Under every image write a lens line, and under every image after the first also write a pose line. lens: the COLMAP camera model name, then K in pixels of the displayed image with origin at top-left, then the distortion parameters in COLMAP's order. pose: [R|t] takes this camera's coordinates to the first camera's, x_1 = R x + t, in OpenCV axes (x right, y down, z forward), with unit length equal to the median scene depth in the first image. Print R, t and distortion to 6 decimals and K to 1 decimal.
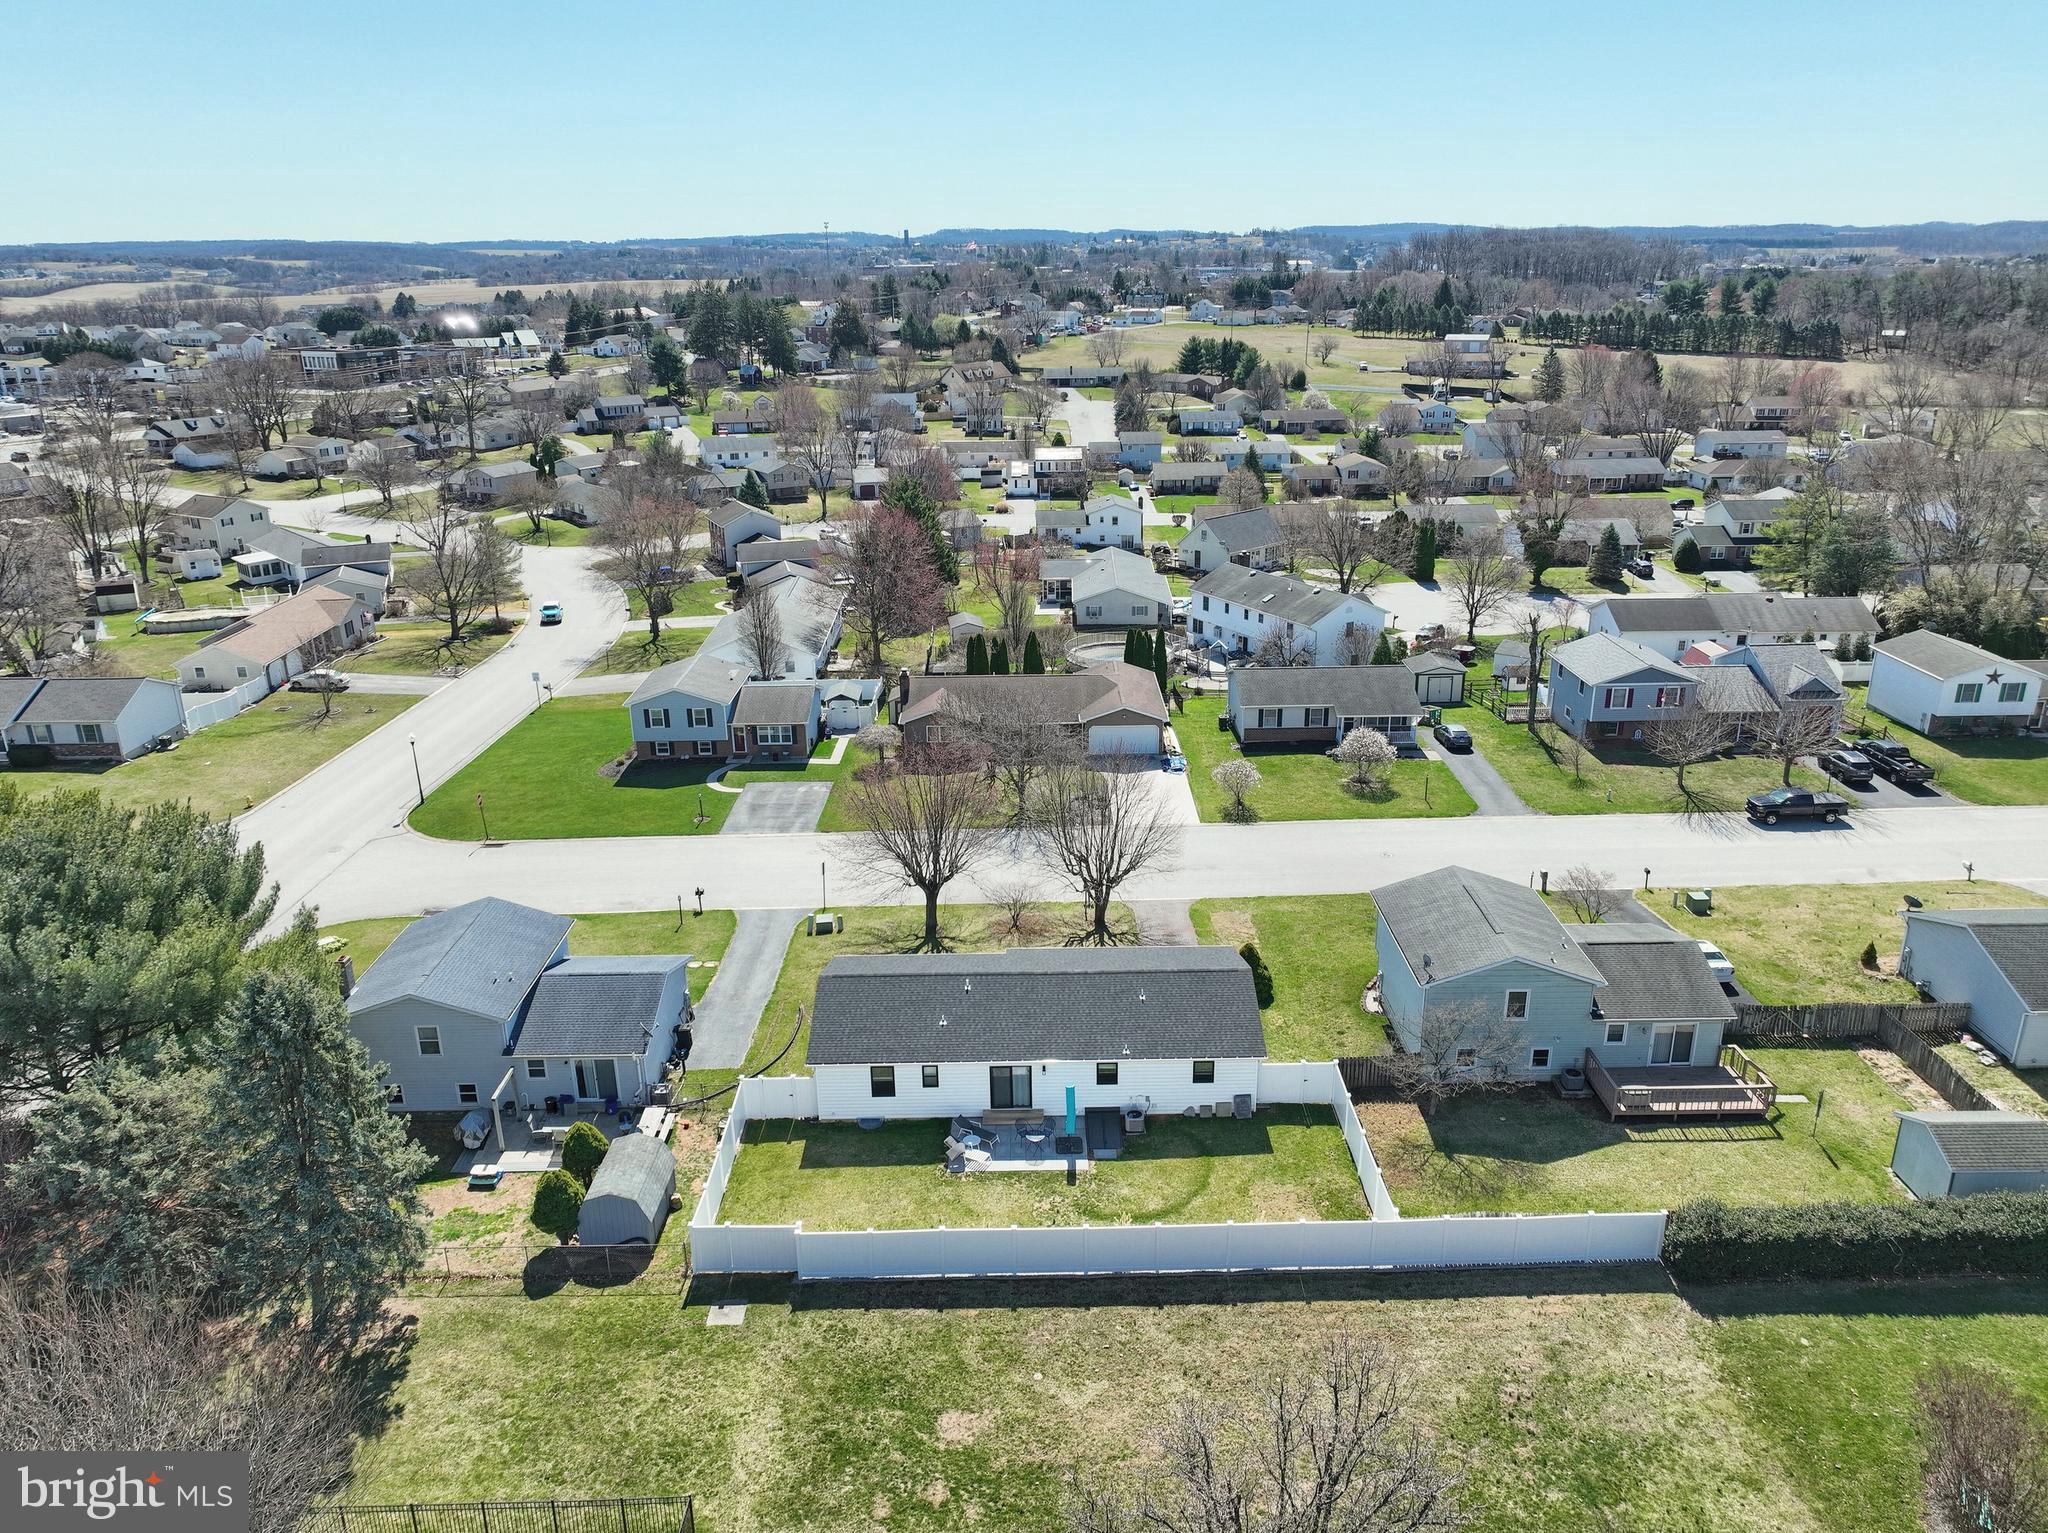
lens RADIAL K [[1440.0, 0, 1021.1], [0, 1440.0, 773.9], [0, 0, 1]] dist [0.003831, 0.008479]
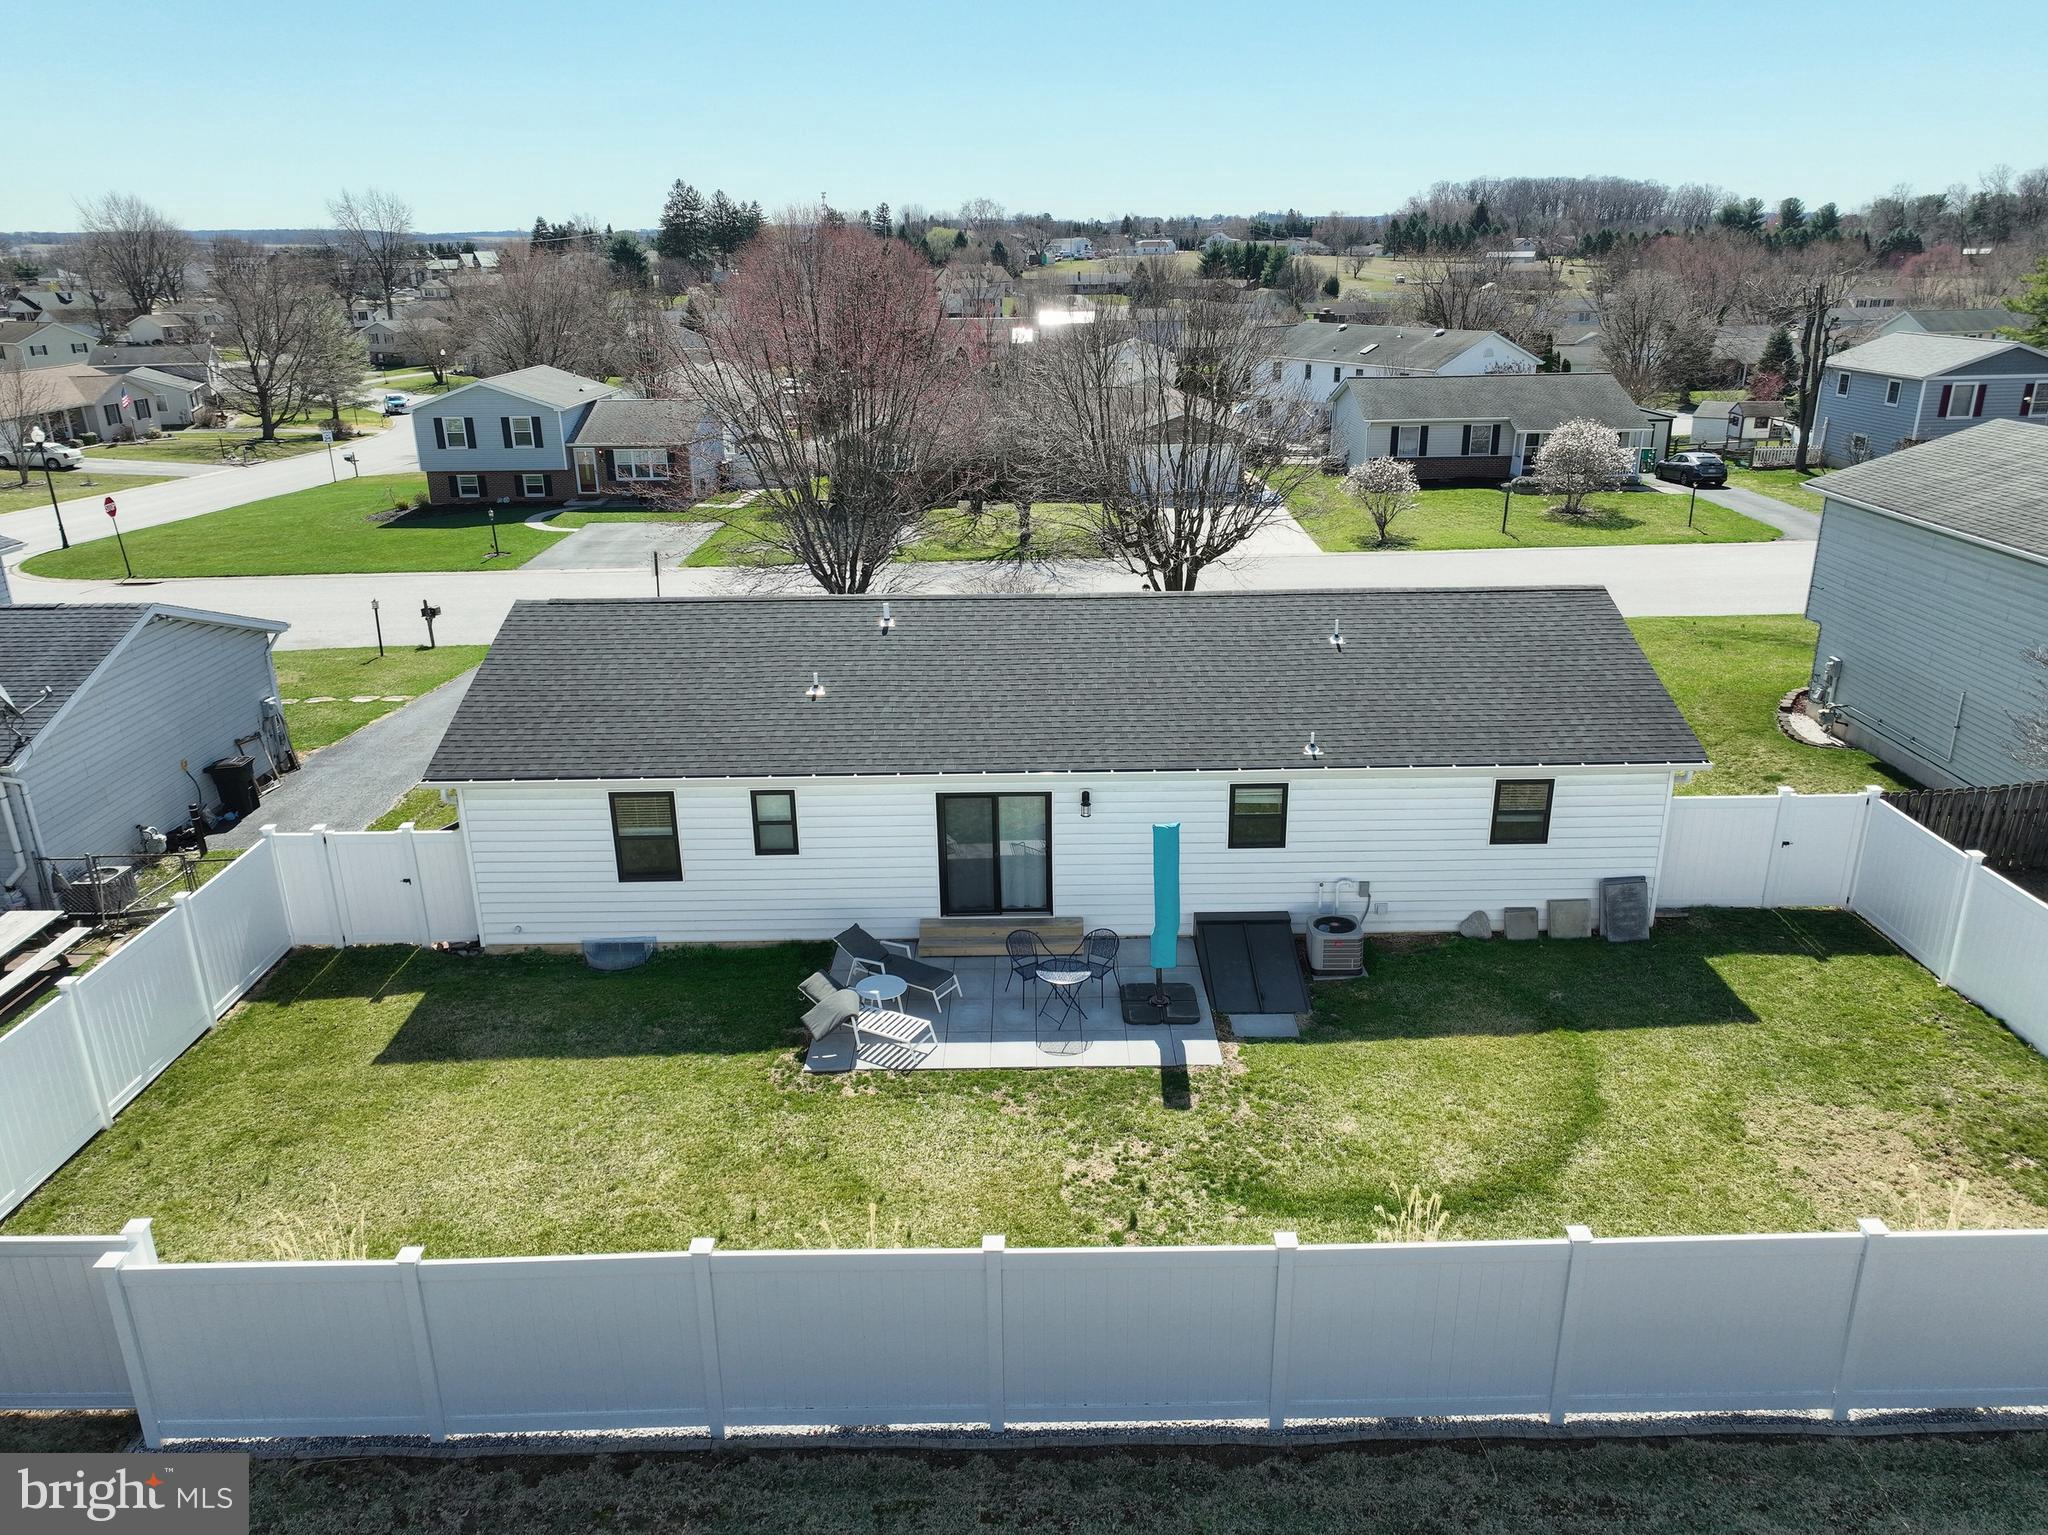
lens RADIAL K [[1440.0, 0, 1027.9], [0, 1440.0, 758.0], [0, 0, 1]] dist [0.003831, 0.008479]
pose [[0.999984, 0.003584, 0.004298, -0.000383], [-0.003538, 0.999937, -0.010654, 0.198298], [-0.004336, 0.010639, 0.999934, 0.636772]]
